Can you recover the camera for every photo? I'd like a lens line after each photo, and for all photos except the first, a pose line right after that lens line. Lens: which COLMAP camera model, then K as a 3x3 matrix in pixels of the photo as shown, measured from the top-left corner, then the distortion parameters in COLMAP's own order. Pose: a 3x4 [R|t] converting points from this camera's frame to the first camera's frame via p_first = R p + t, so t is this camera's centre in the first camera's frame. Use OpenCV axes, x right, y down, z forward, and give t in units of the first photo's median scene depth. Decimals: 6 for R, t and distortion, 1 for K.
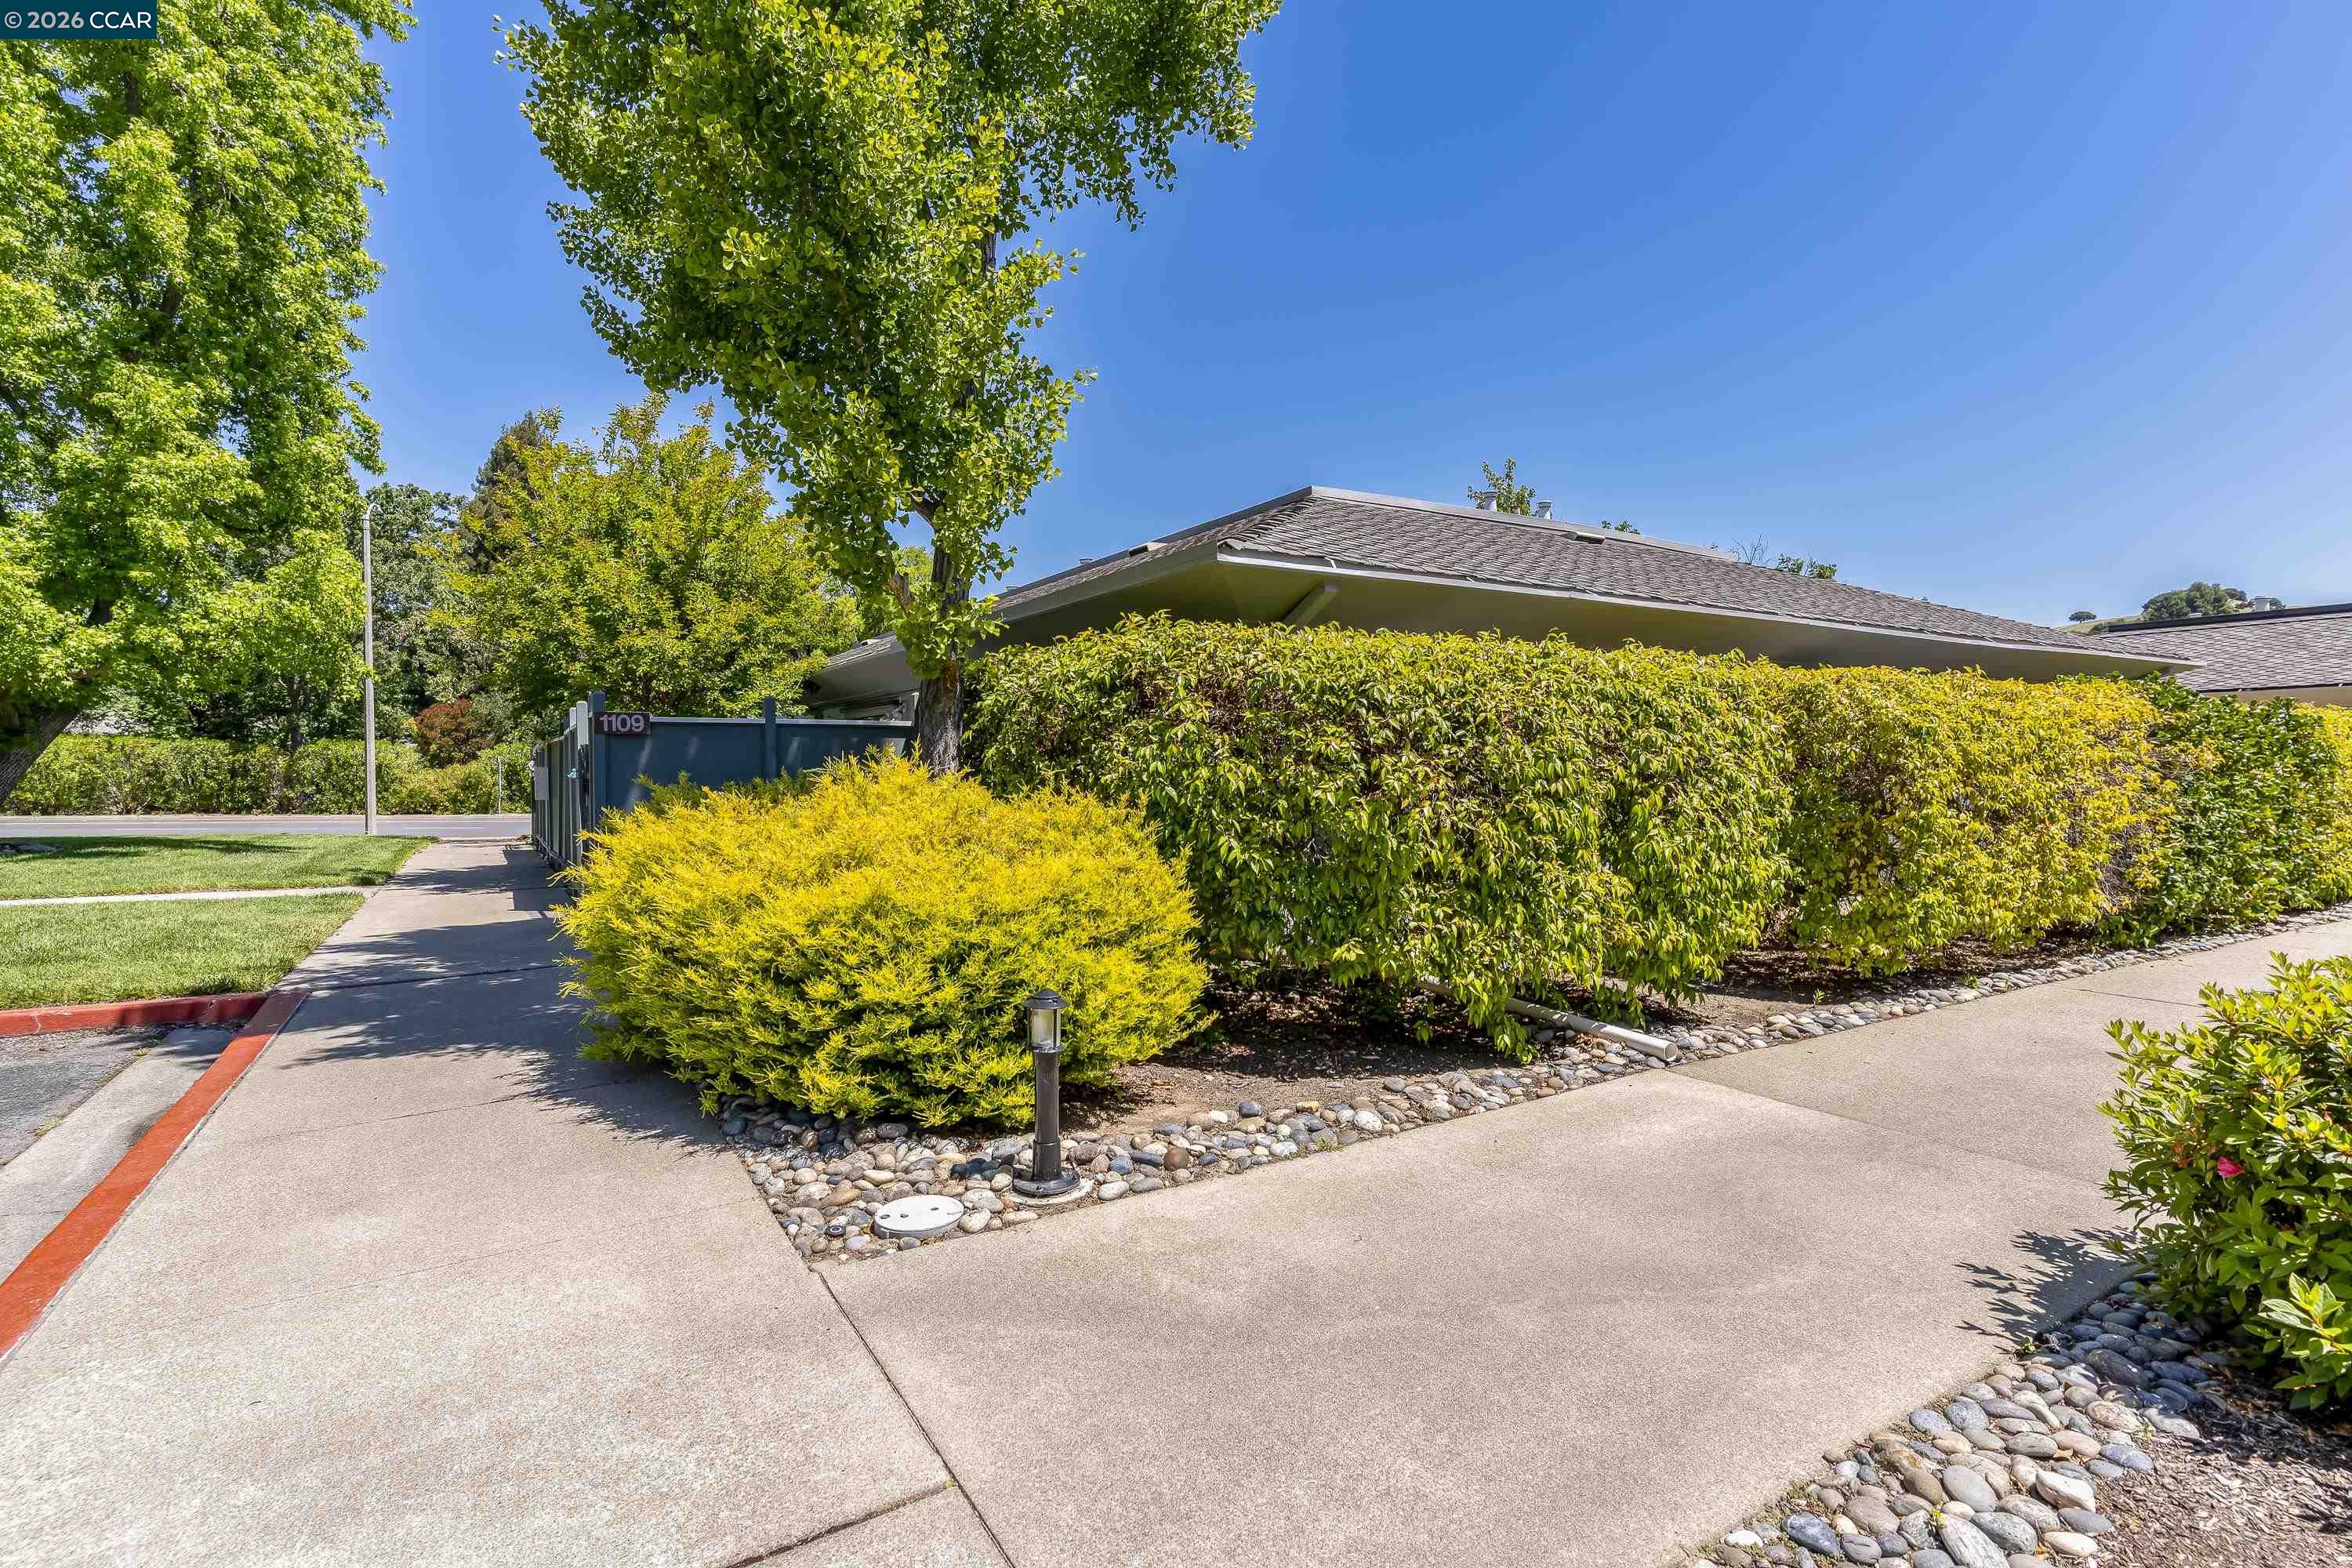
lens RADIAL K [[1110.0, 0, 1160.4], [0, 1110.0, 791.9], [0, 0, 1]] dist [0.000272, 0.003644]
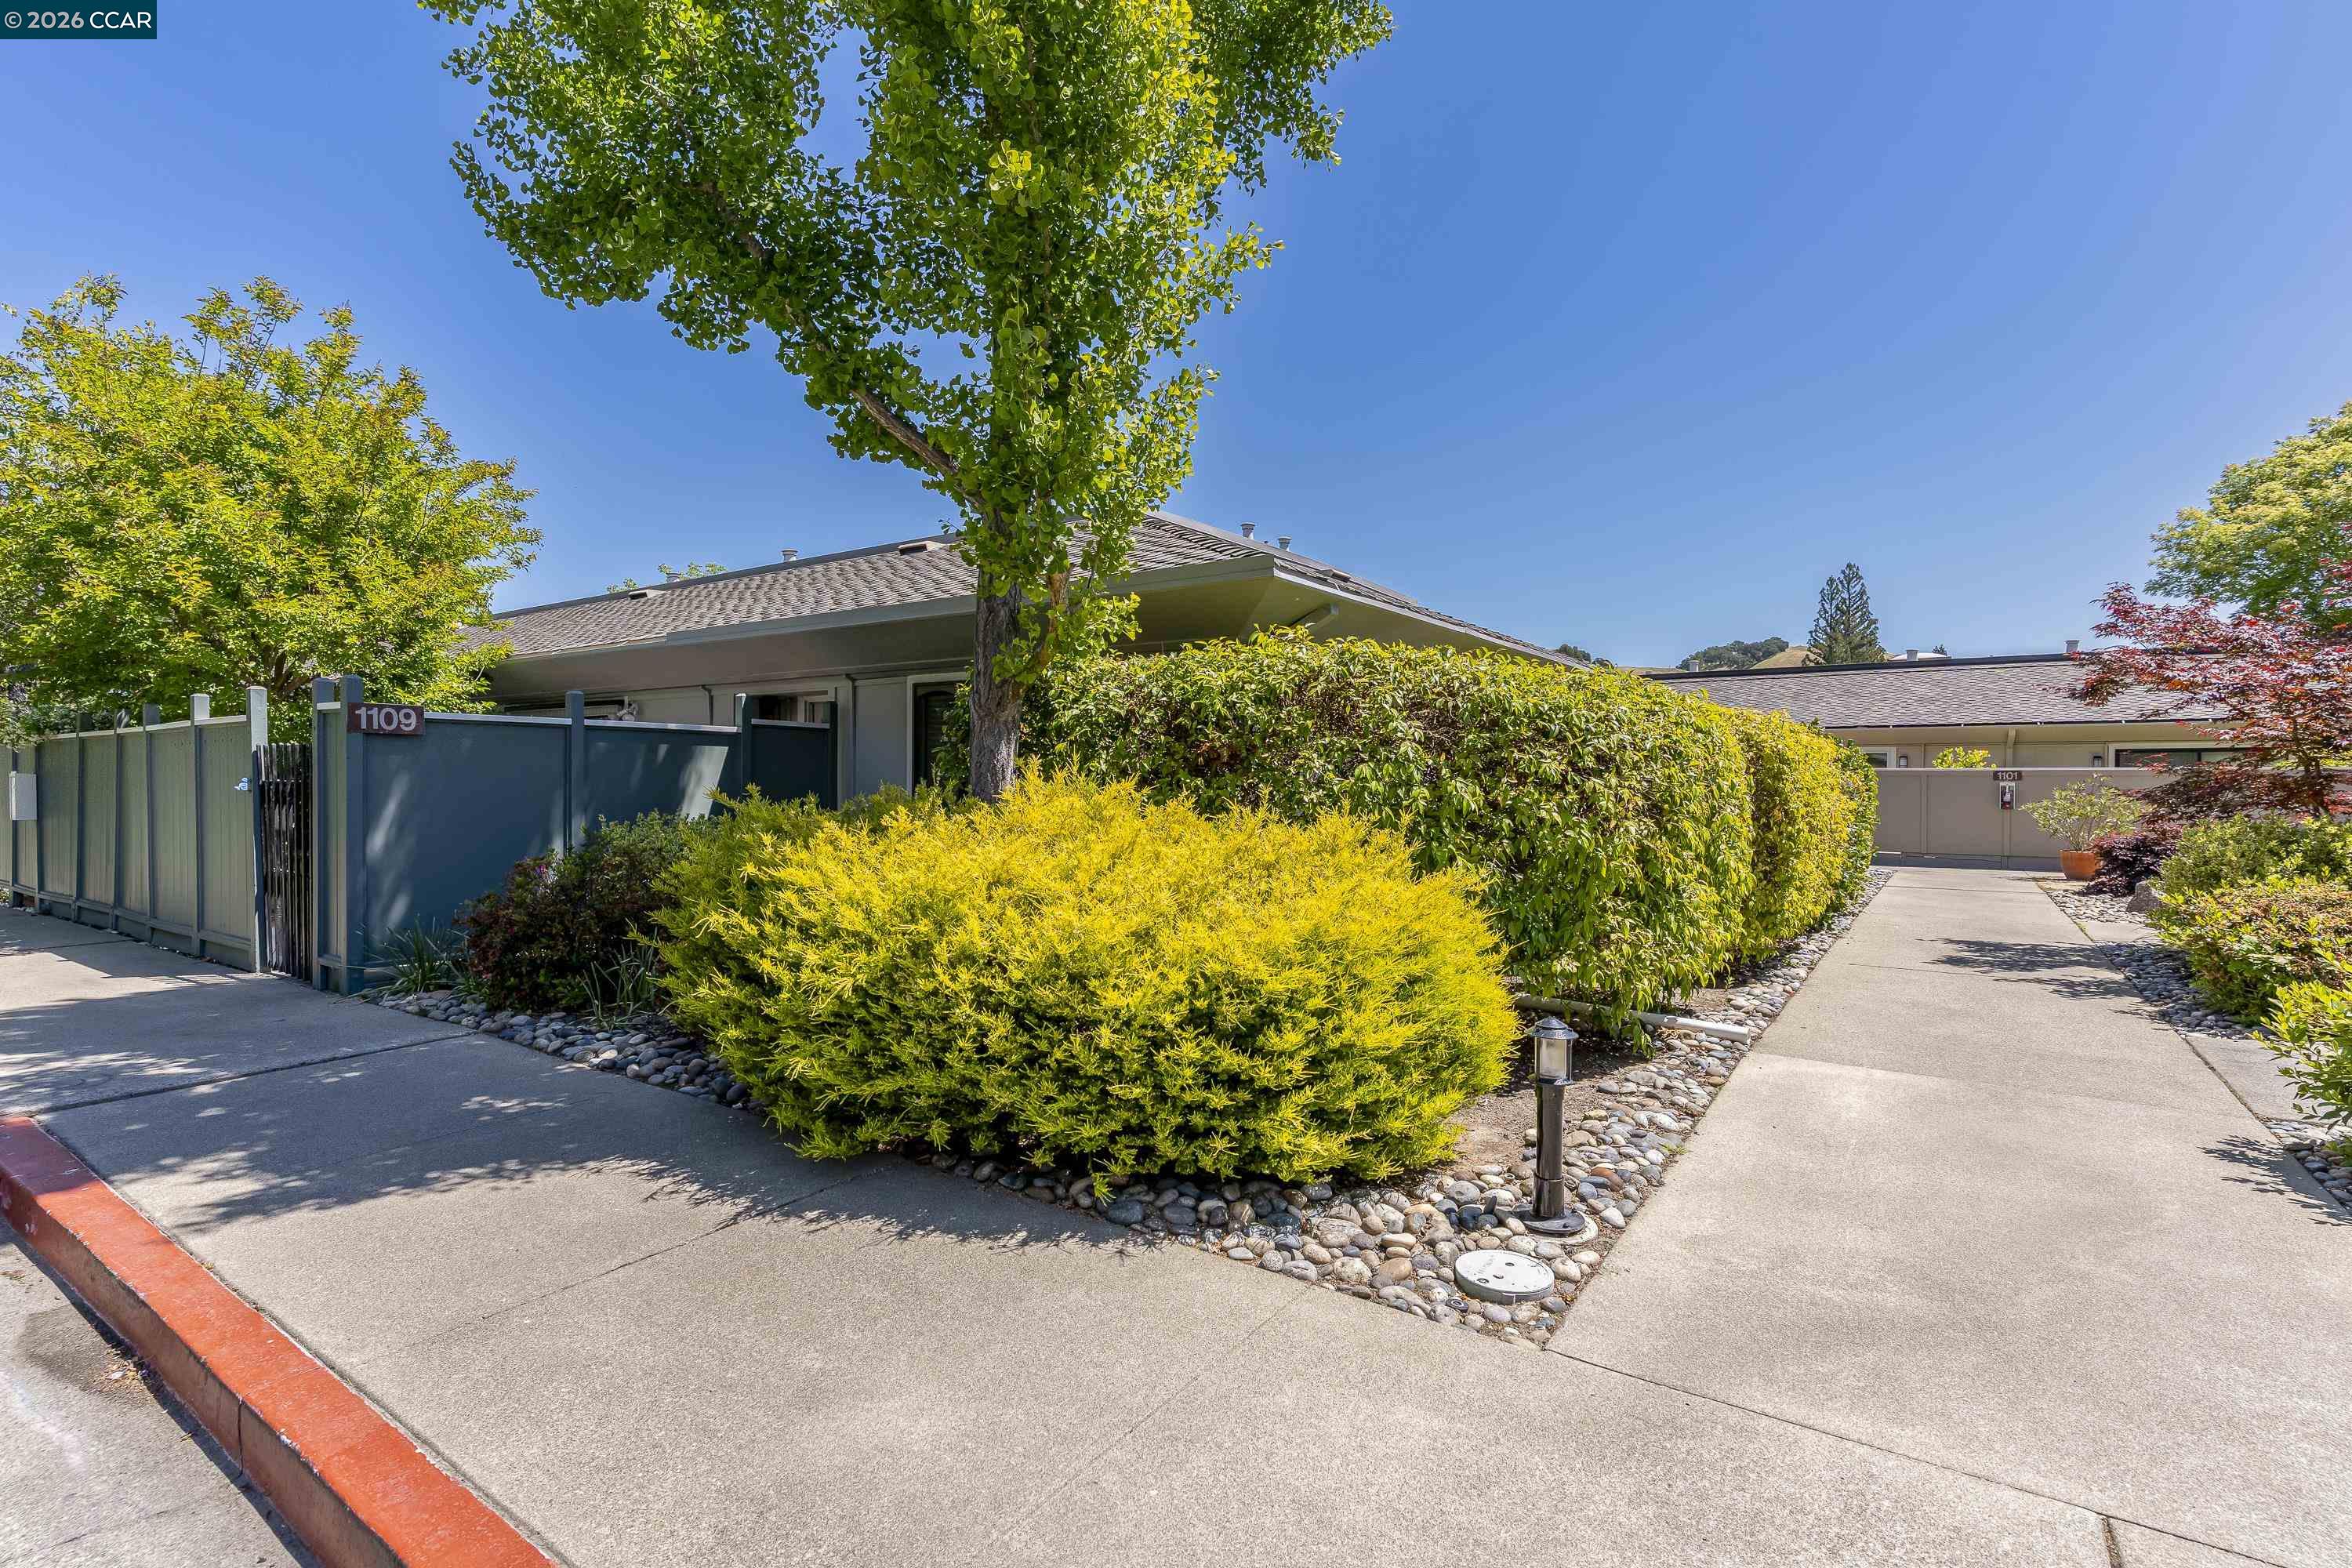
lens RADIAL K [[1110.0, 0, 1142.1], [0, 1110.0, 800.1], [0, 0, 1]] dist [0.000272, 0.003644]
pose [[0.917300, 0.002312, 0.398190, -0.189051], [-0.000373, 0.999988, -0.004947, -0.001804], [-0.398196, 0.004389, 0.917290, 0.059778]]
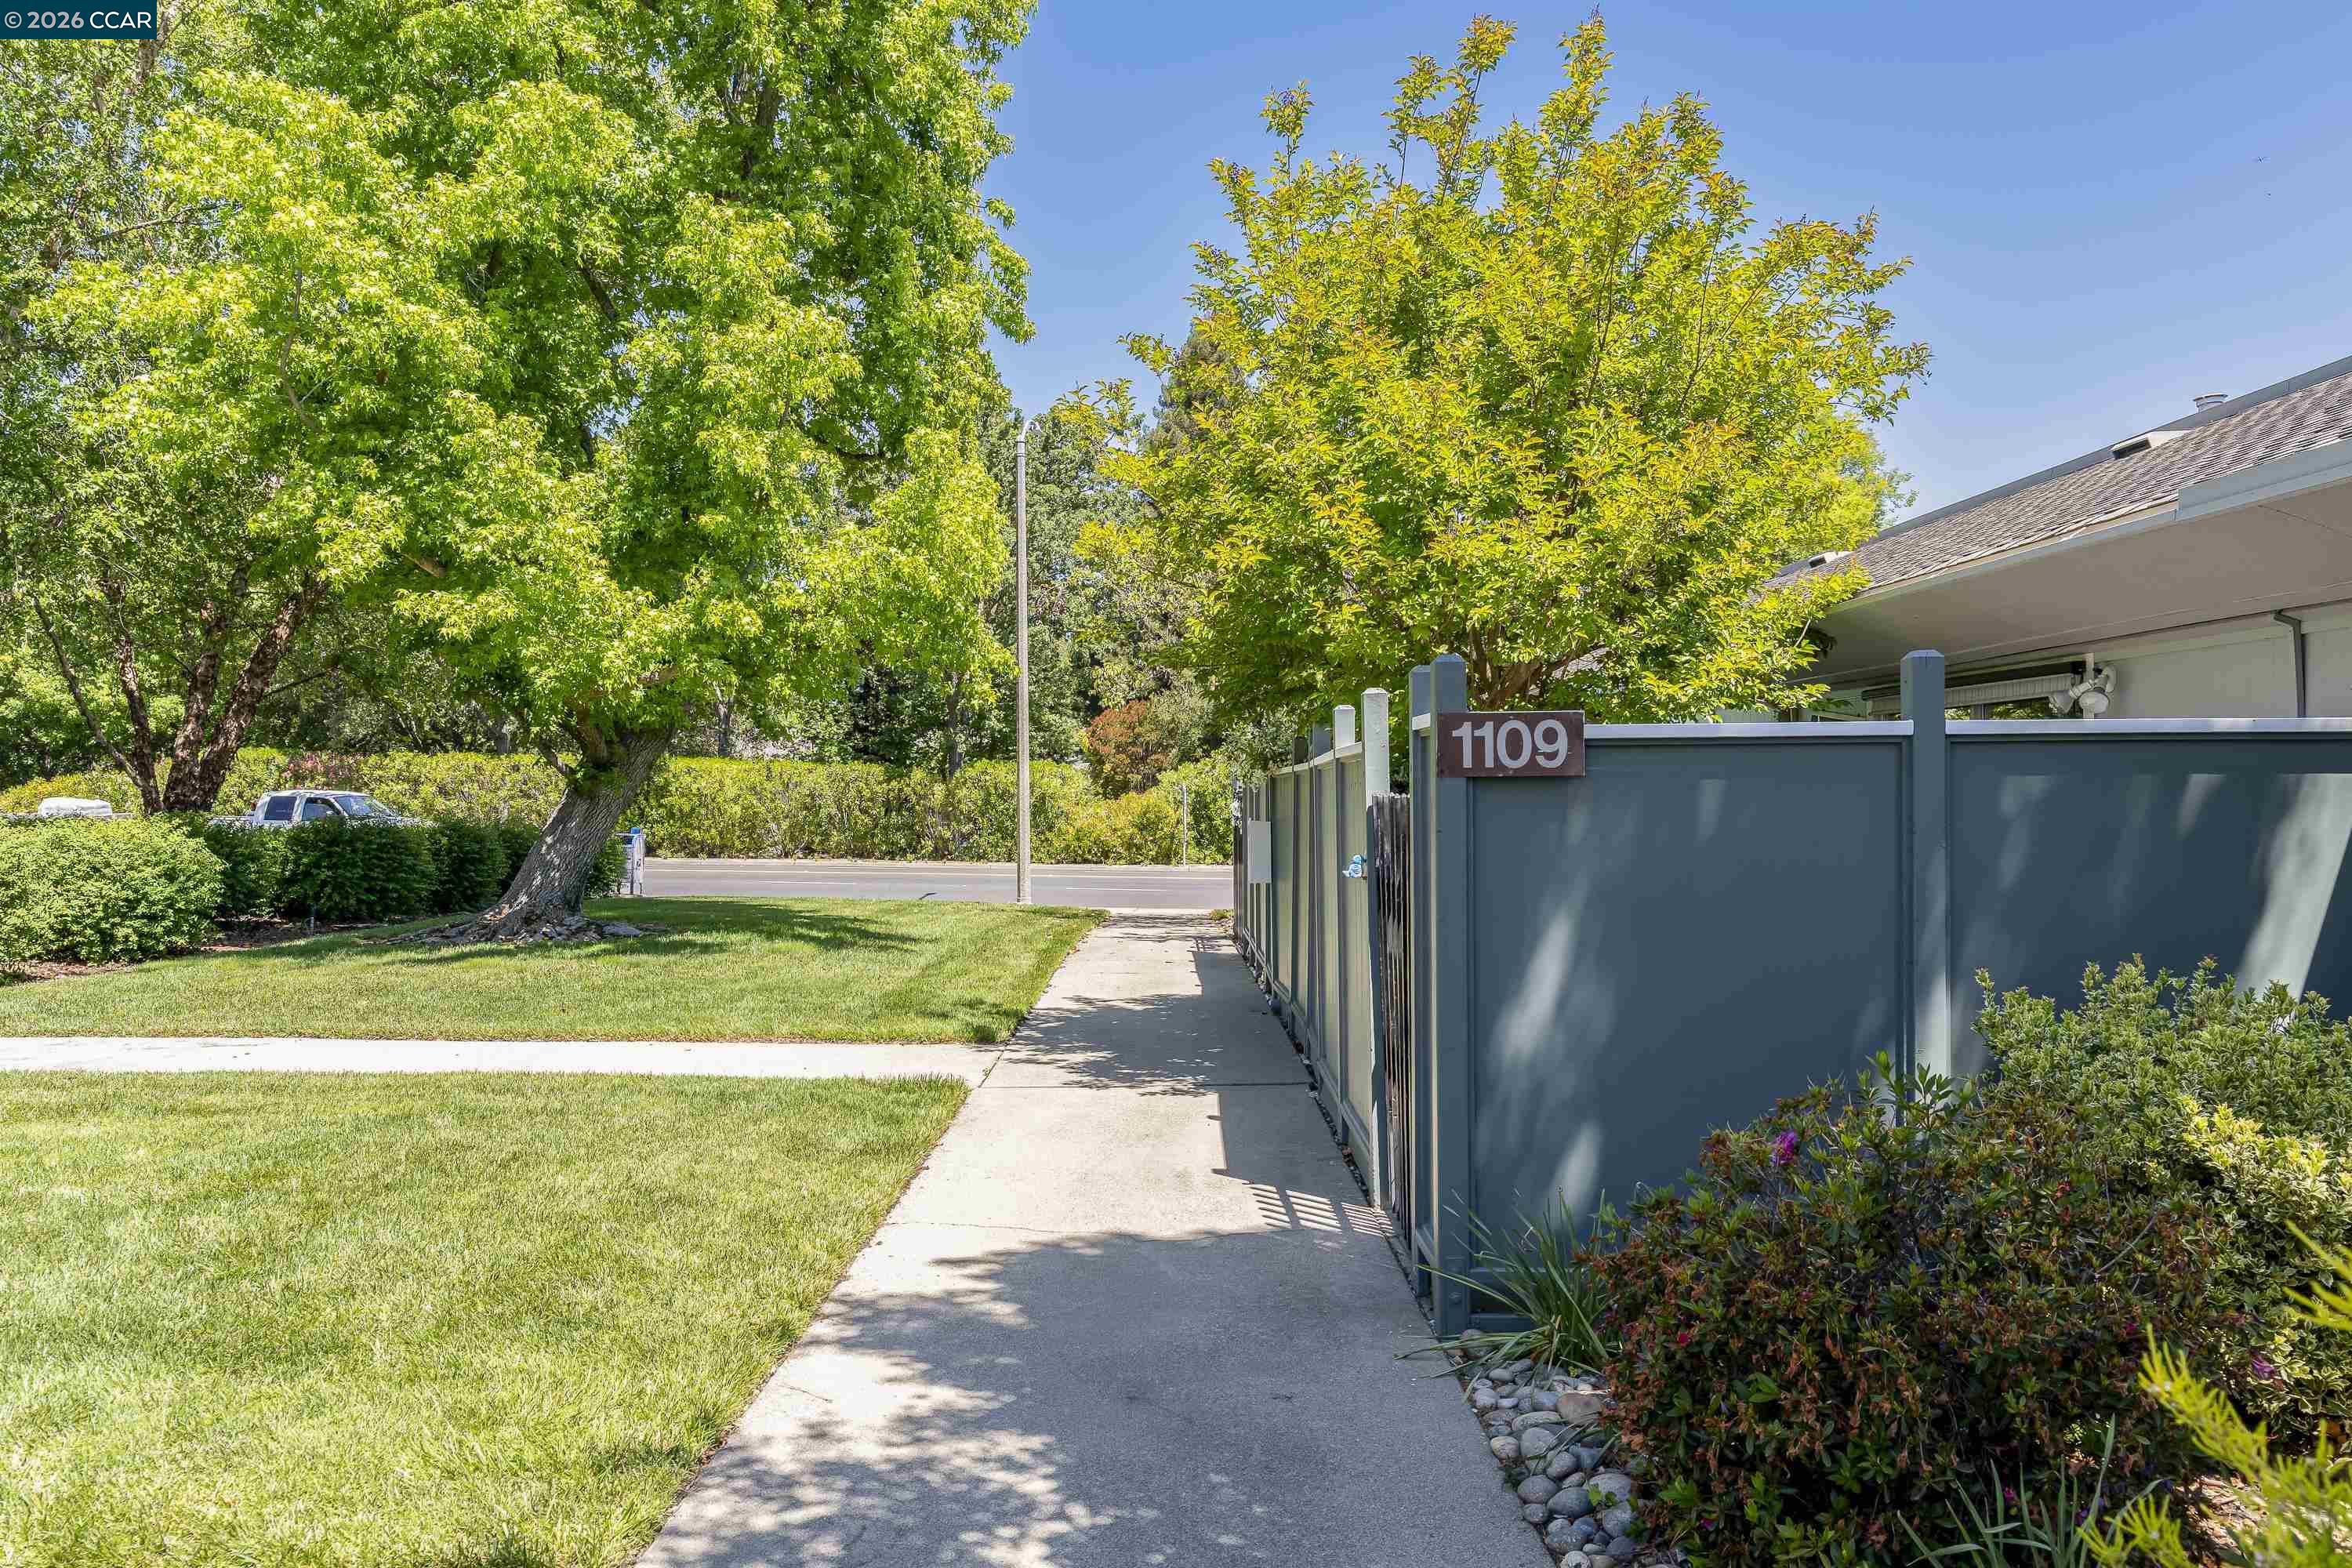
lens RADIAL K [[1698.5, 0, 1174.5], [0, 1698.5, 803.2], [0, 0, 1]] dist [0.009366, 0.003078]
pose [[0.856979, -0.001862, -0.515349, -0.181351], [-0.004348, 0.999932, -0.010843, -0.022560], [0.515334, 0.011533, 0.856912, 0.295779]]
